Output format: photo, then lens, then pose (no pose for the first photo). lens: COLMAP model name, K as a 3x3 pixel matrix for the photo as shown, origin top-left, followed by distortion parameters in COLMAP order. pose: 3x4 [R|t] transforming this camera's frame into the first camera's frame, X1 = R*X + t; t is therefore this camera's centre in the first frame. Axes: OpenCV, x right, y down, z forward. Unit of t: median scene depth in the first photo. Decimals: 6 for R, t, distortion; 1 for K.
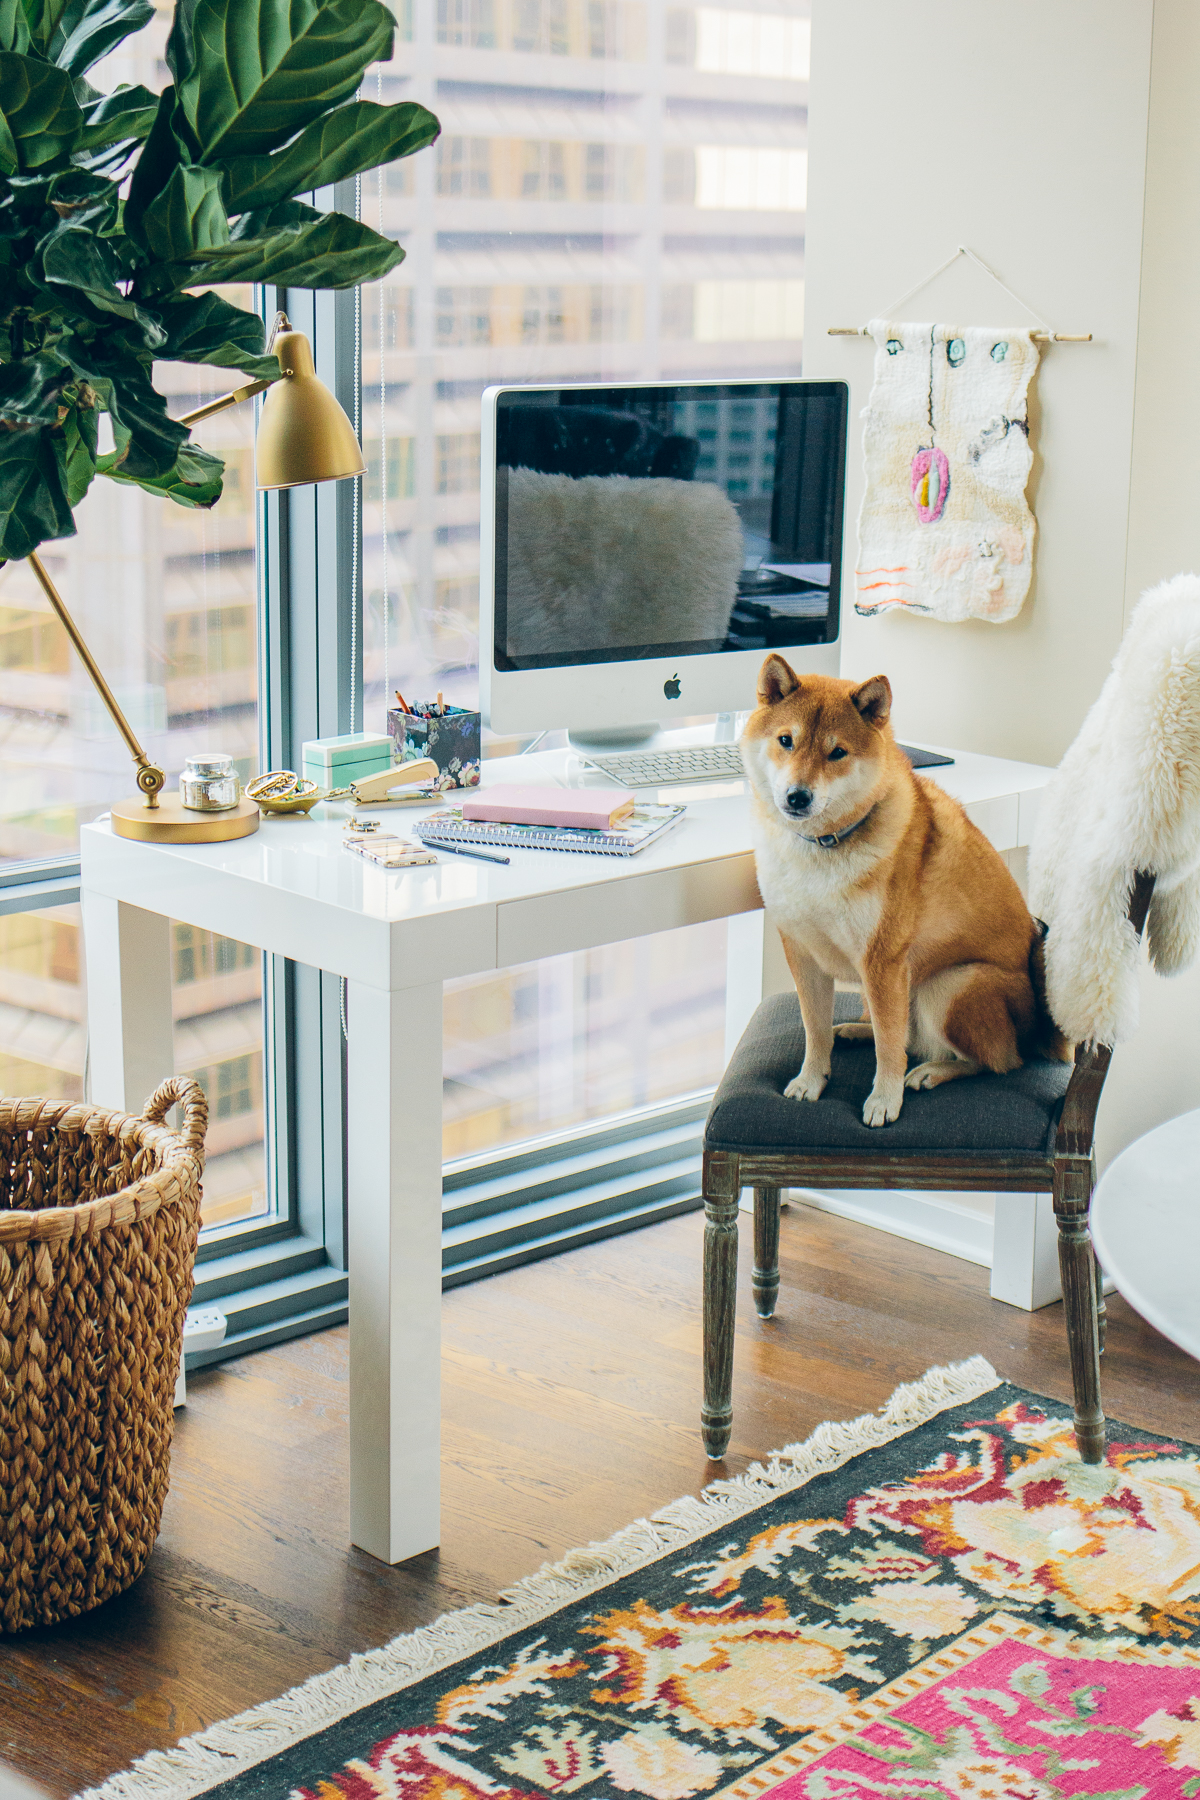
lens RADIAL K [[2720.0, 0, 600.0], [0, 2720.0, 900.0], [0, 0, 1]] dist [-0.091032, -0.031123]
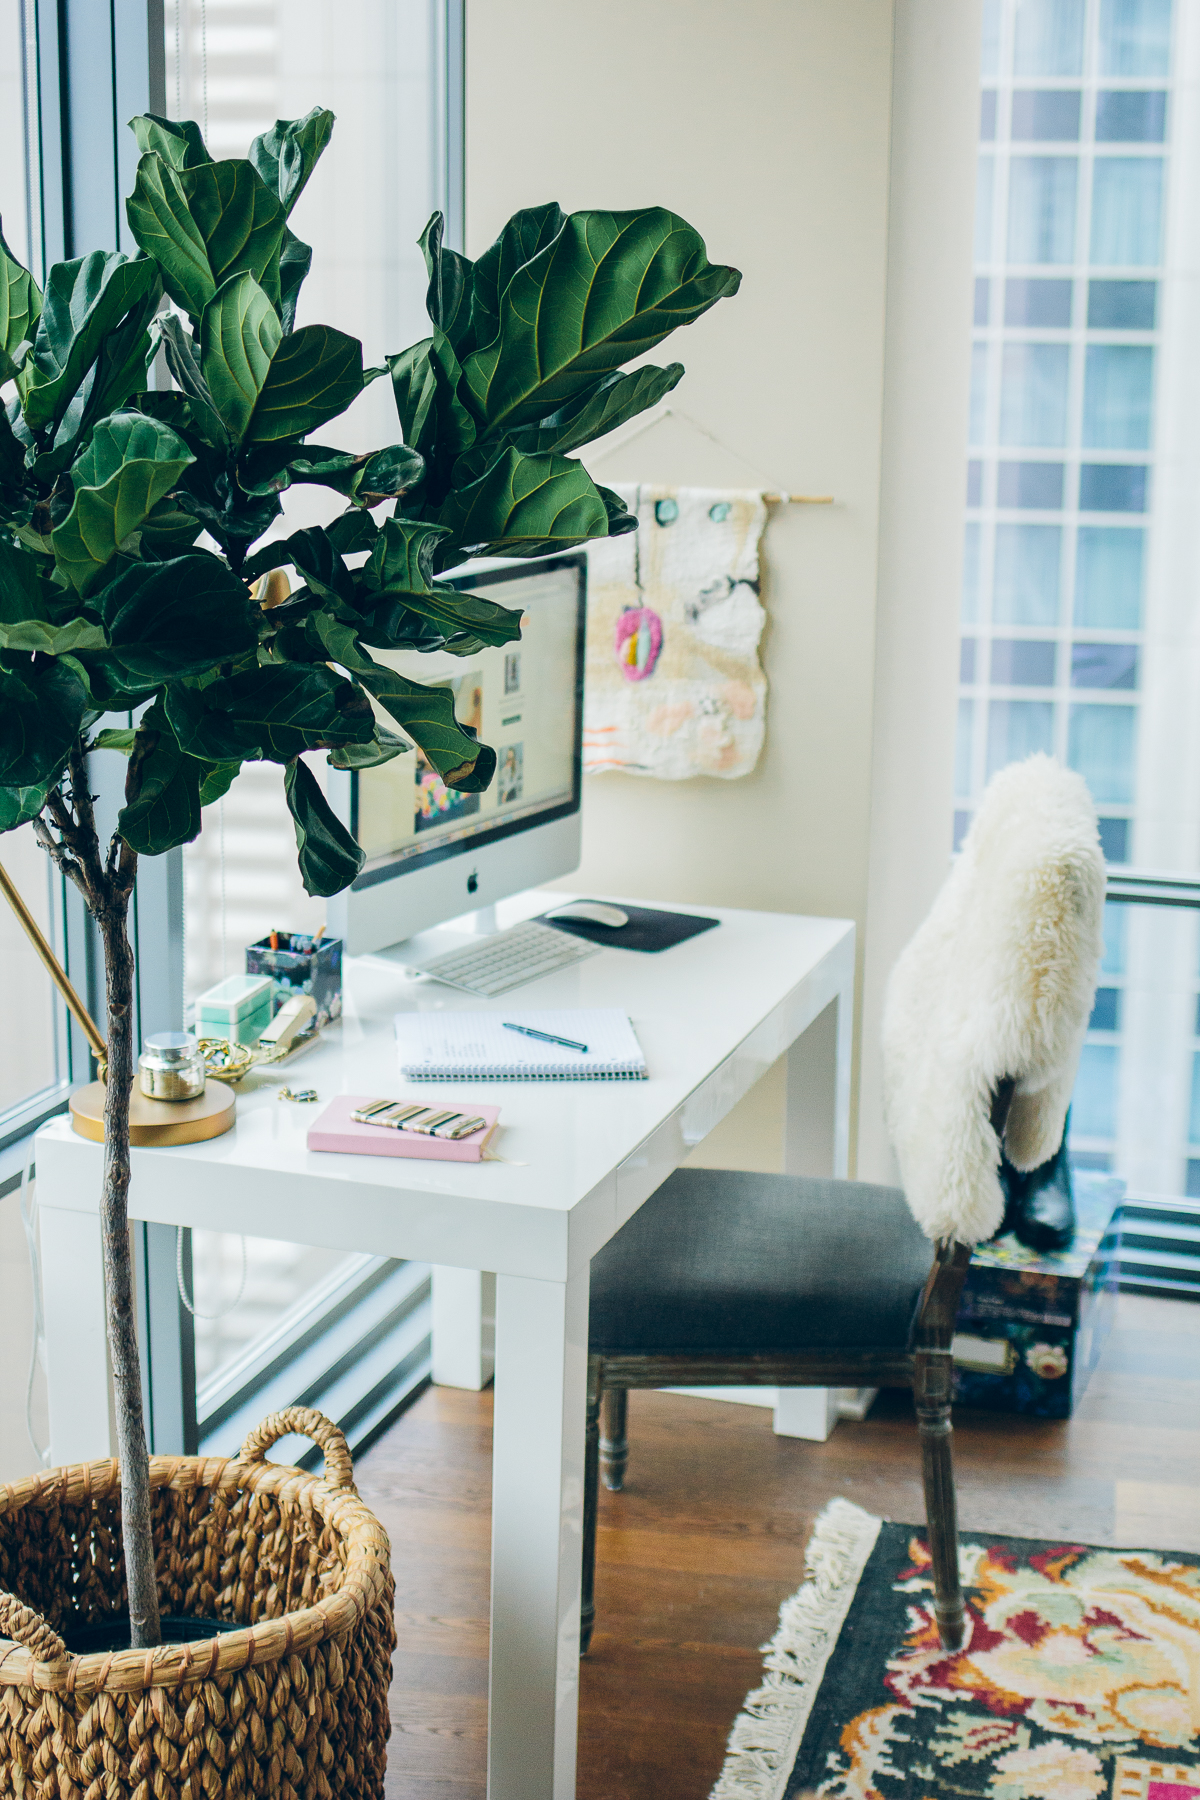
lens RADIAL K [[2720.0, 0, 600.0], [0, 2720.0, 900.0], [0, 0, 1]] dist [-0.091032, -0.031123]
pose [[0.883089, -0.113998, 0.455147, -0.386764], [0.110741, 0.993270, 0.033917, -0.103334], [-0.455951, 0.020452, 0.889770, 0.129445]]
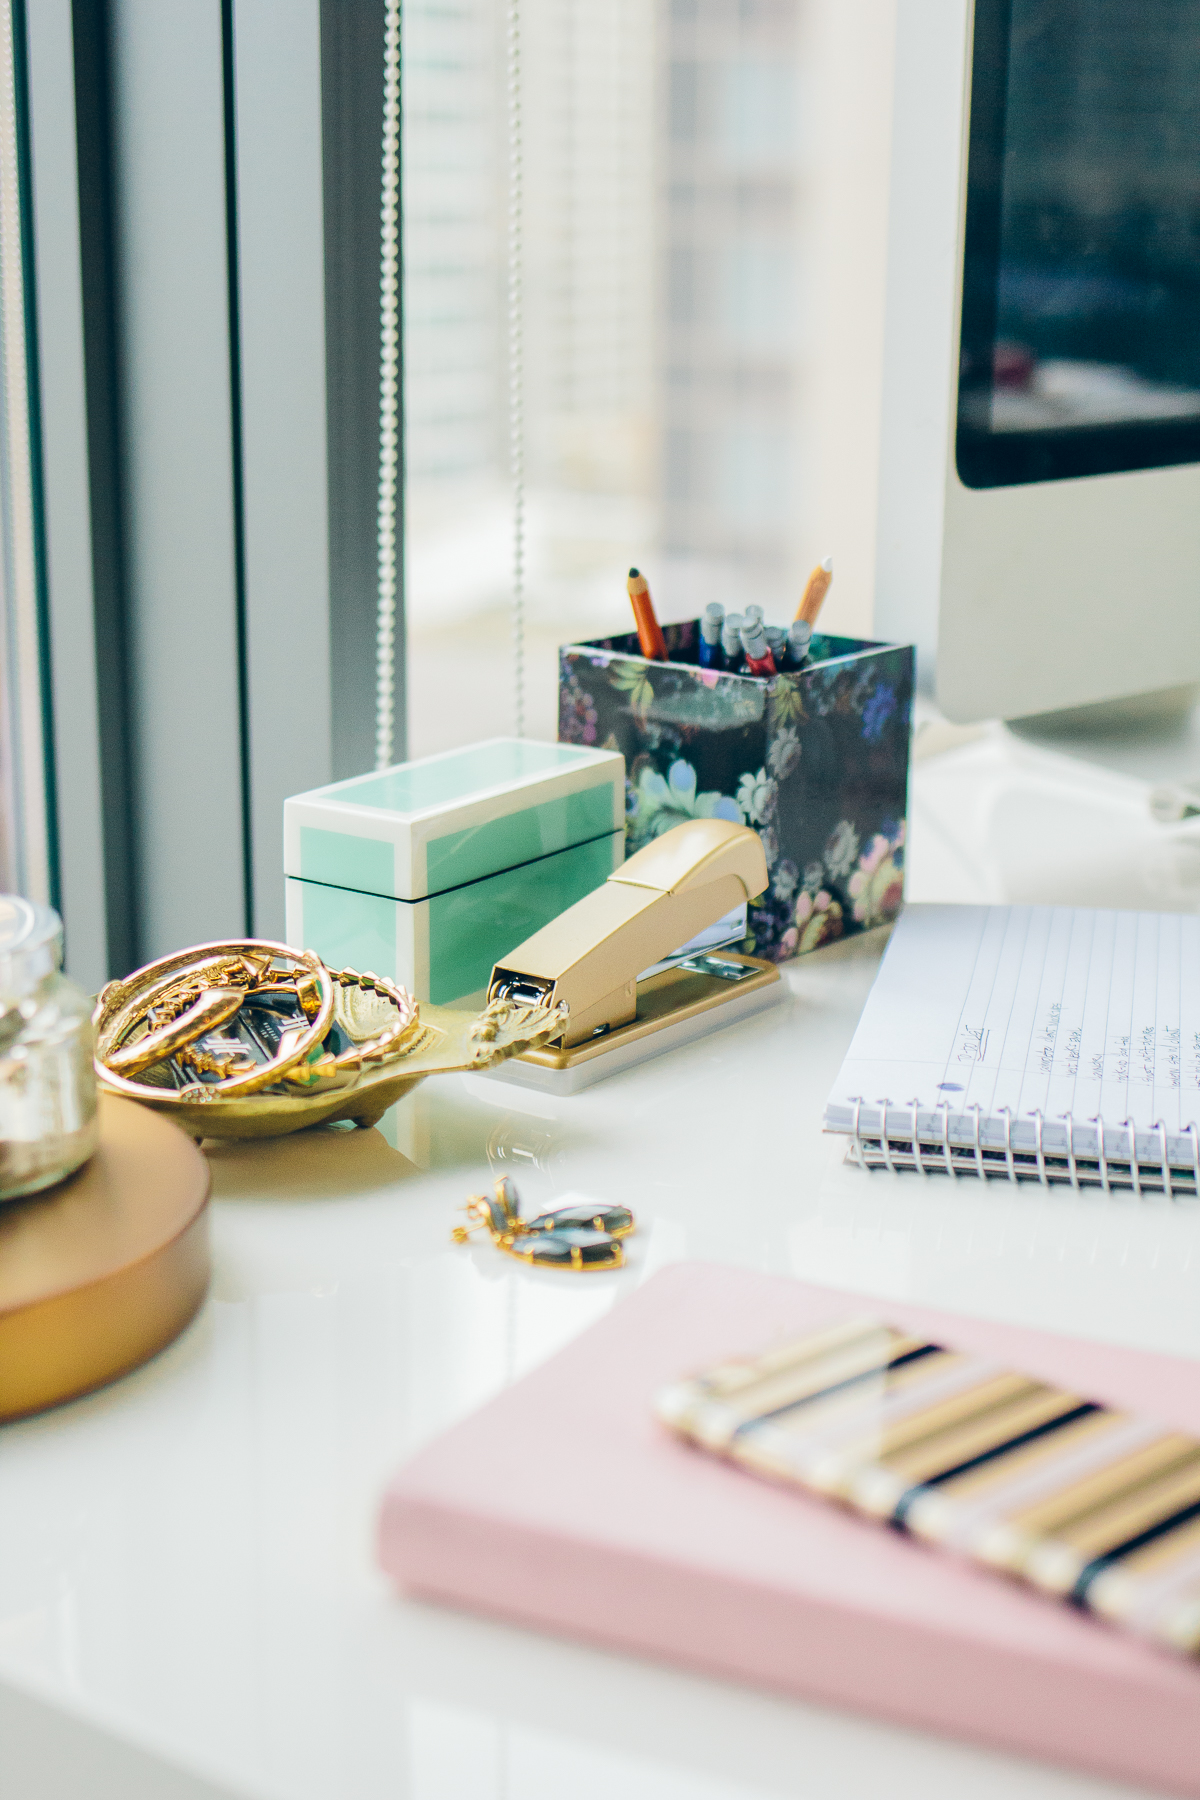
lens RADIAL K [[2720.0, 0, 600.0], [0, 2720.0, 900.0], [0, 0, 1]] dist [-0.091032, -0.031123]
pose [[0.986641, -0.050097, 0.155018, -0.116105], [0.047290, 0.998644, 0.021748, -0.051245], [-0.155898, -0.014127, 0.987672, 0.739042]]
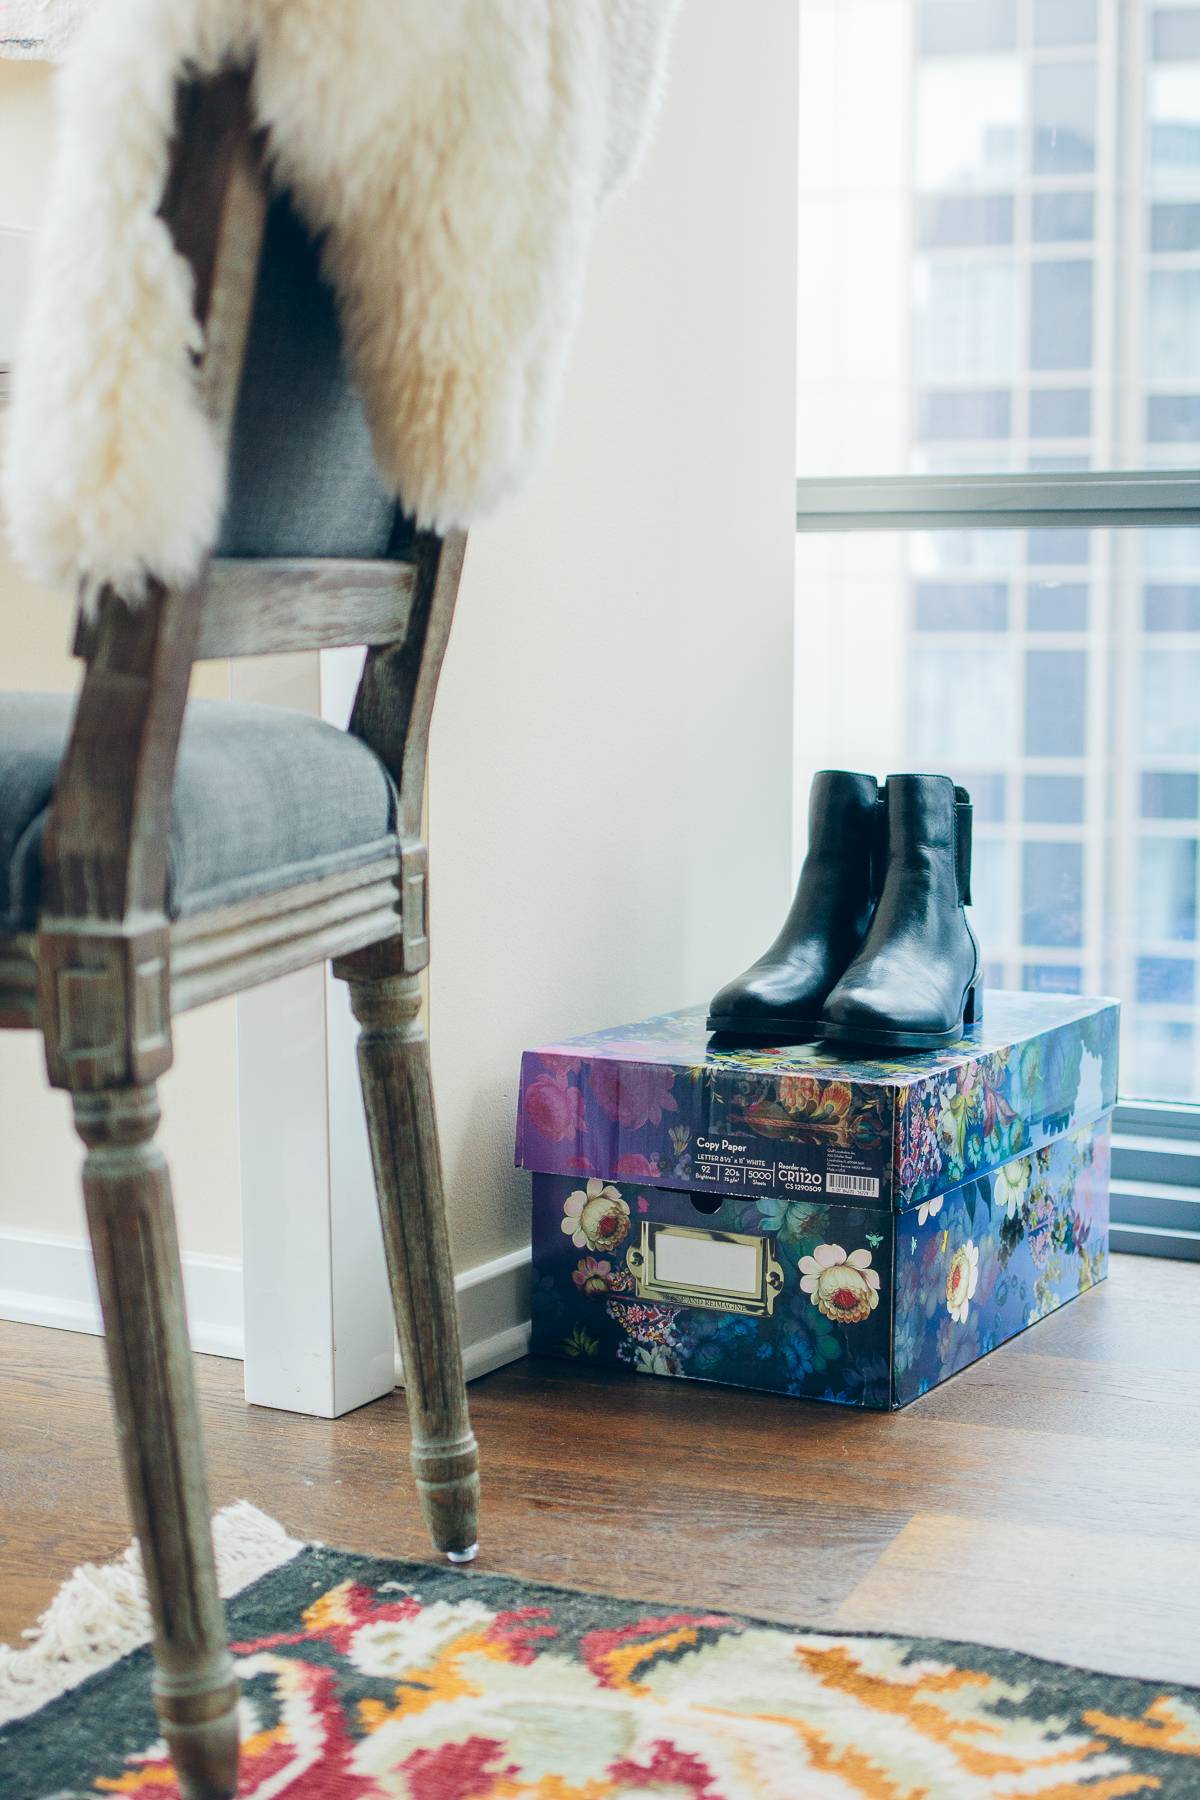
lens RADIAL K [[2798.9, 0, 600.0], [0, 2798.9, 900.0], [0, 0, 1]] dist [-0.105187, -0.069713]
pose [[0.949750, -0.043174, 0.310017, 0.059433], [0.080503, 0.990816, -0.108641, 0.127160], [-0.302480, 0.128139, 0.944503, 0.545863]]
